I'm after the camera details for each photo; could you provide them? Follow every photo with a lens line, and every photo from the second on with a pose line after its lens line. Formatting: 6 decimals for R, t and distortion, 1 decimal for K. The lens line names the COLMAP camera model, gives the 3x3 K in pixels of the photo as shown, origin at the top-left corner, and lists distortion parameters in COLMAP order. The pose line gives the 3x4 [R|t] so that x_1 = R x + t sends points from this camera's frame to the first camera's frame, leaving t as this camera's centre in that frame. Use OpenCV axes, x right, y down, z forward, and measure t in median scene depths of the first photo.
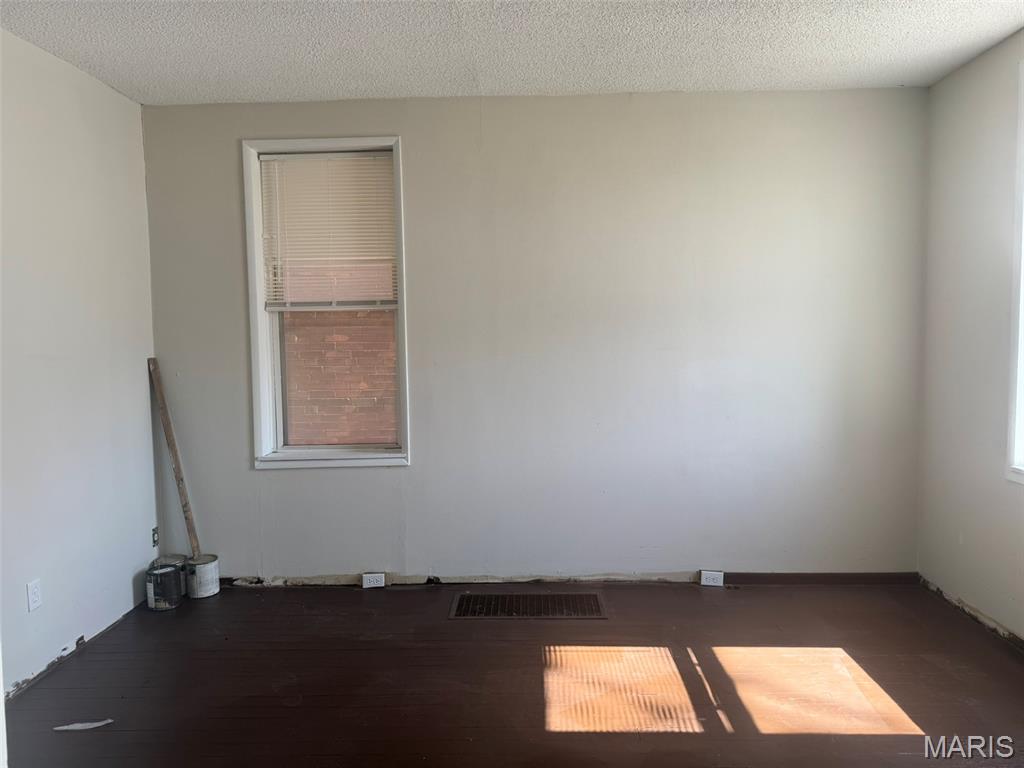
lens RADIAL K [[723.9, 0, 513.7], [0, 723.9, 385.0], [0, 0, 1]] dist [0.022664, -0.018200]
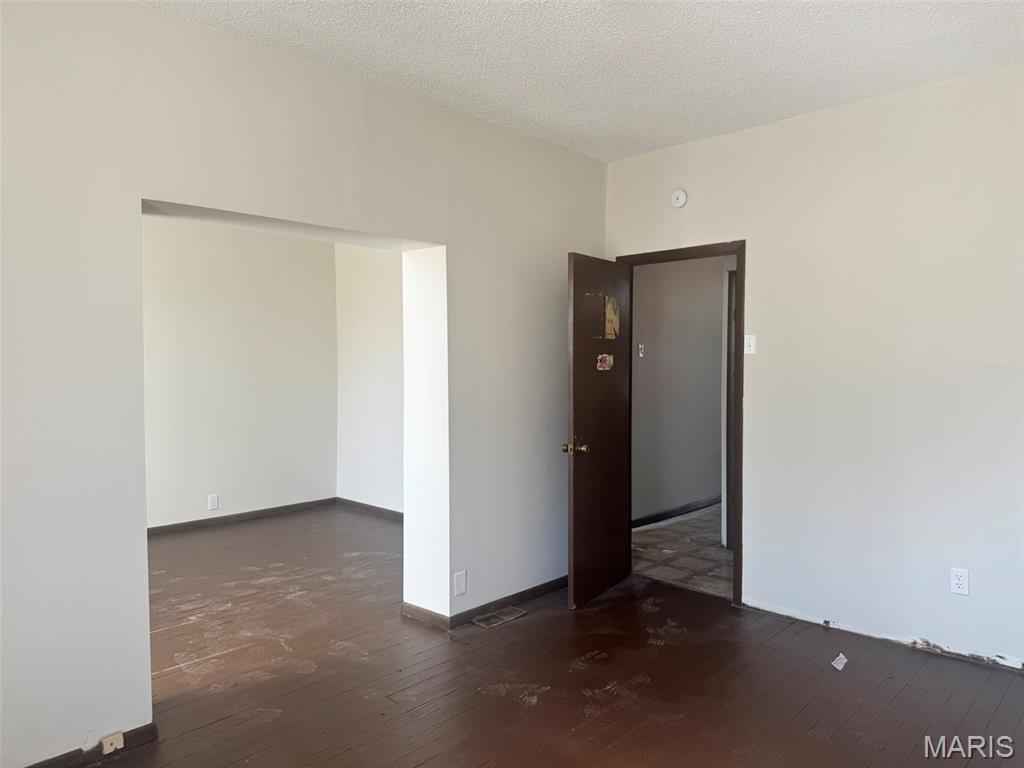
lens RADIAL K [[723.9, 0, 514.4], [0, 723.9, 381.3], [0, 0, 1]] dist [0.022664, -0.018200]
pose [[-0.665381, 0.041232, -0.745364, 0.460482], [-0.039494, 0.995131, 0.090305, -0.066376], [0.745458, 0.089525, -0.660513, 0.916889]]
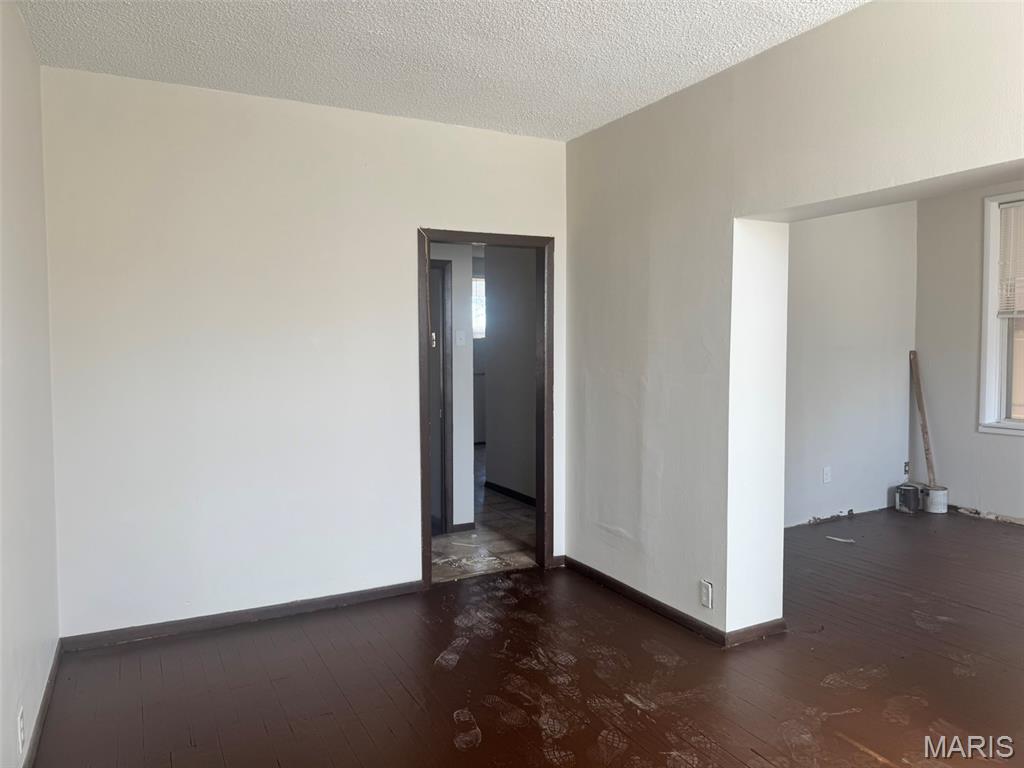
lens RADIAL K [[723.9, 0, 514.6], [0, 723.9, 382.6], [0, 0, 1]] dist [0.022664, -0.018200]
pose [[0.481356, 0.055582, -0.874761, 0.437388], [-0.056477, 0.997880, 0.032327, 0.027097], [0.874704, 0.033843, 0.483475, -0.463876]]
